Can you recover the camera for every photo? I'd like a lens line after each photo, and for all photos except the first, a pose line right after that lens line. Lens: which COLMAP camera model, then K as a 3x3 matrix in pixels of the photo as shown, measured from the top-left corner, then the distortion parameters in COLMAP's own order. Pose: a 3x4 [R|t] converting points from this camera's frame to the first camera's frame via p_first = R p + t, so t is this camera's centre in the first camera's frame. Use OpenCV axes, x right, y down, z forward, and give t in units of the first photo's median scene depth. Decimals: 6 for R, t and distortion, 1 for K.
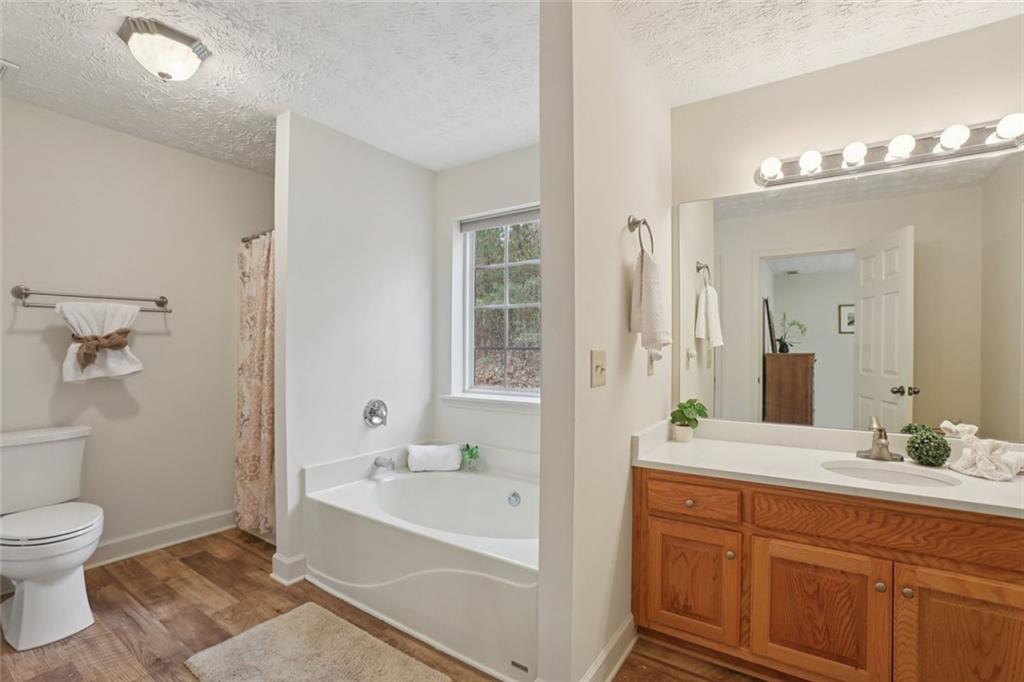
lens RADIAL K [[471.6, 0, 505.0], [0, 471.6, 339.9], [0, 0, 1]] dist [-0.034782, 0.008291]
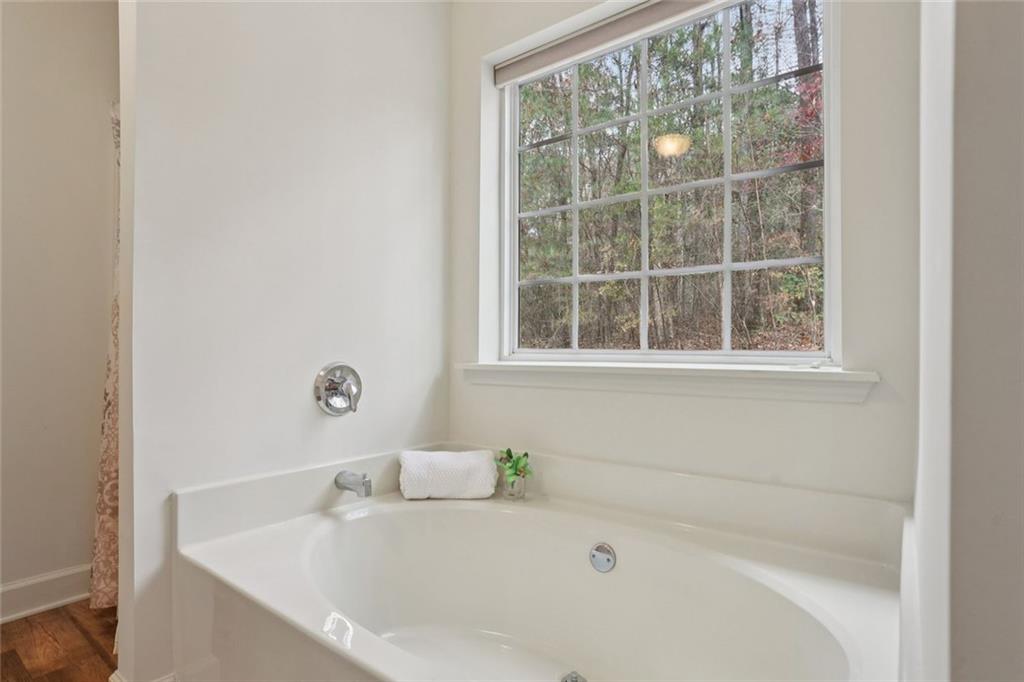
lens RADIAL K [[525.9, 0, 508.5], [0, 525.9, 348.1], [0, 0, 1]] dist [0.004835, 0.000812]
pose [[0.998683, 0.000650, -0.051293, -0.049568], [-0.000131, 0.999949, 0.010112, 0.100422], [0.051297, -0.010092, 0.998632, 0.403301]]
